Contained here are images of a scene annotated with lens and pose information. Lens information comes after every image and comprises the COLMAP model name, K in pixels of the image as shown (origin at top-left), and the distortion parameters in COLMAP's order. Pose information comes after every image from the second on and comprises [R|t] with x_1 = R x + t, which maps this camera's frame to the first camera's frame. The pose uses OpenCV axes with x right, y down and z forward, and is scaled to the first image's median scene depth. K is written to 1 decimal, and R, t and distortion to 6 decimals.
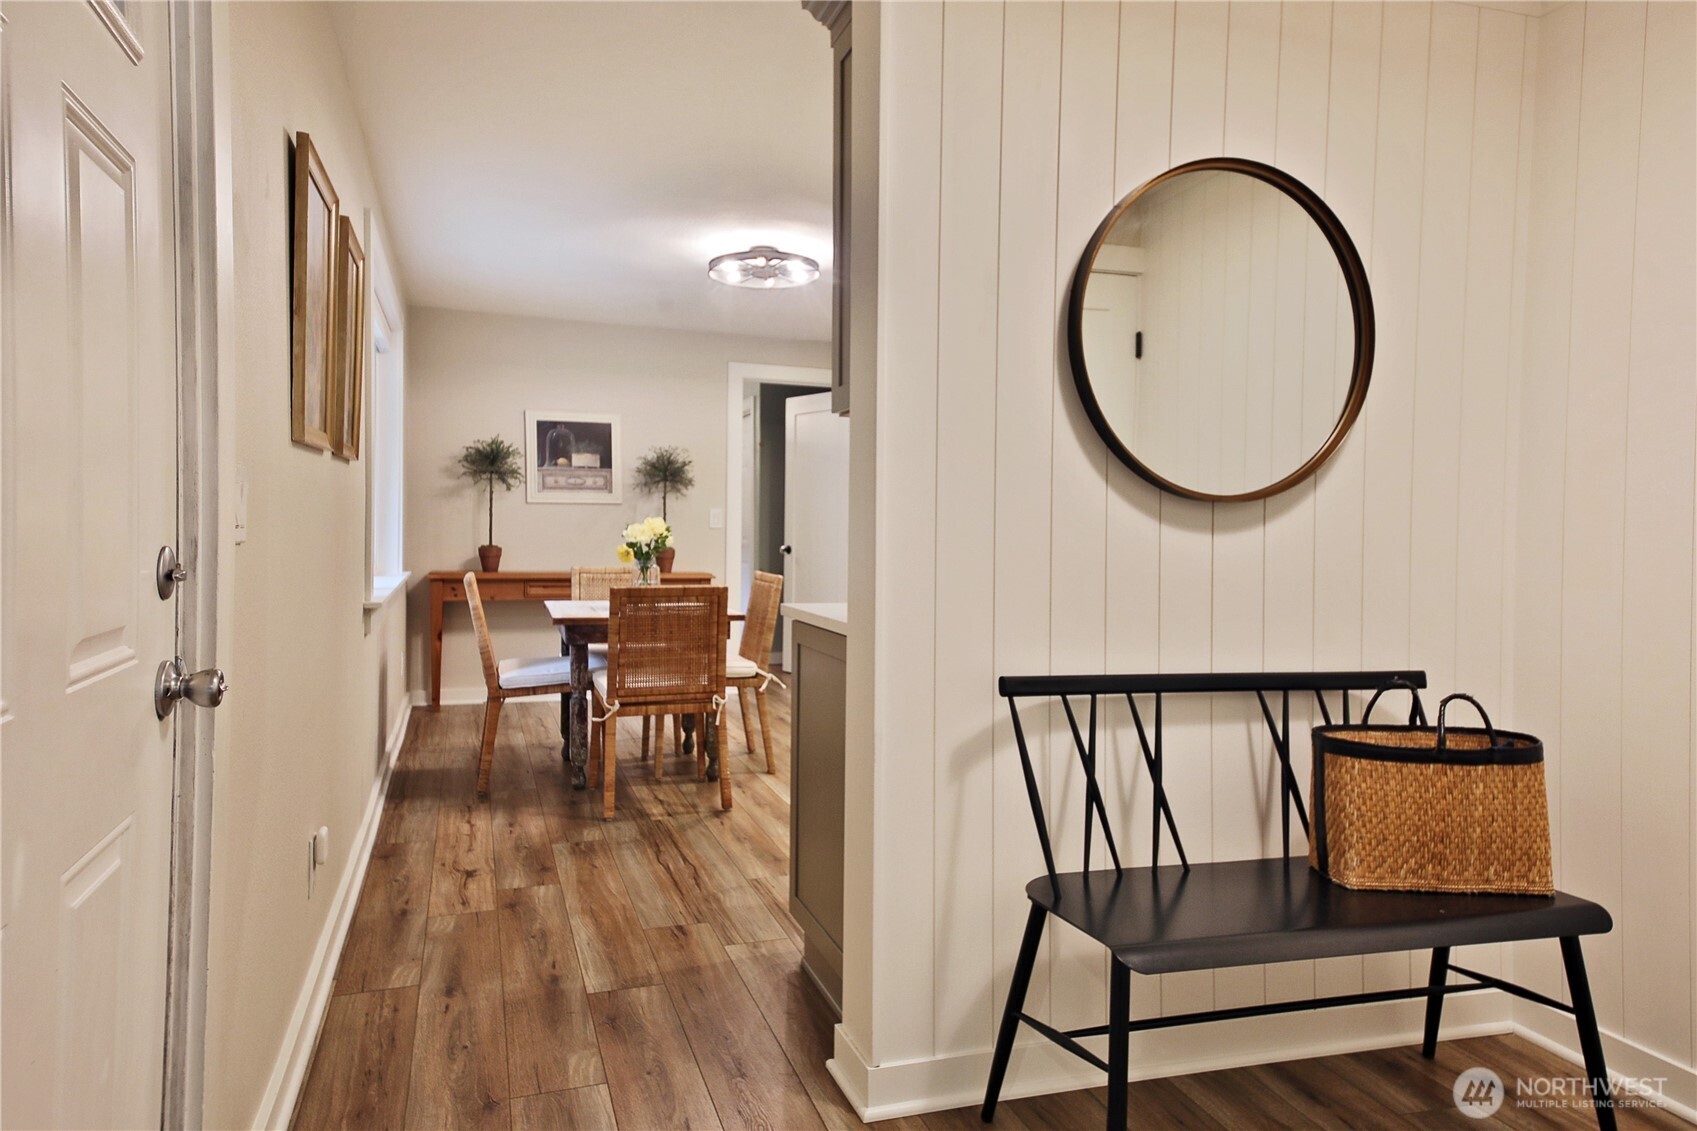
lens RADIAL K [[1114.6, 0, 849.3], [0, 1114.6, 557.2], [0, 0, 1]] dist [0.050756, 0.000495]
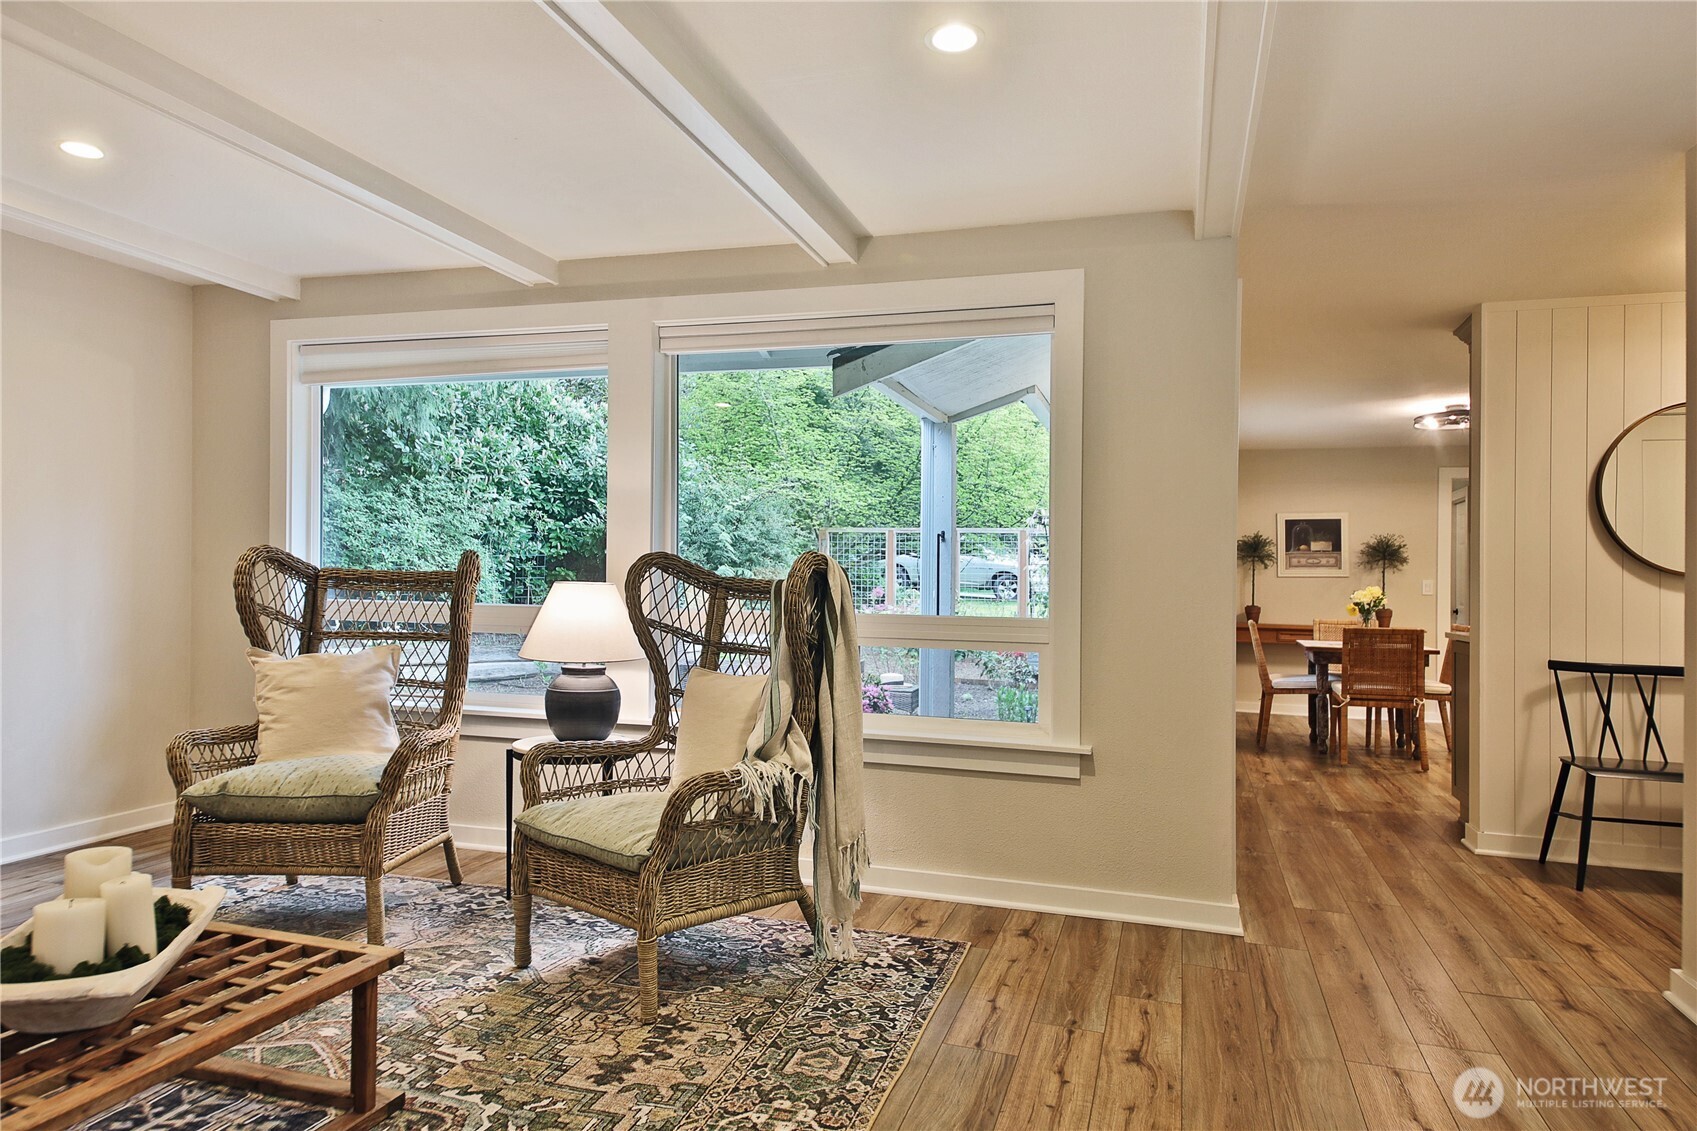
lens RADIAL K [[1074.9, 0, 852.5], [0, 1074.9, 566.8], [0, 0, 1]] dist [0.039797, -0.000962]
pose [[0.809776, -0.012715, -0.586601, 0.124348], [-0.019280, 0.998649, -0.048261, 0.023892], [0.586422, 0.050390, 0.808437, -0.645626]]
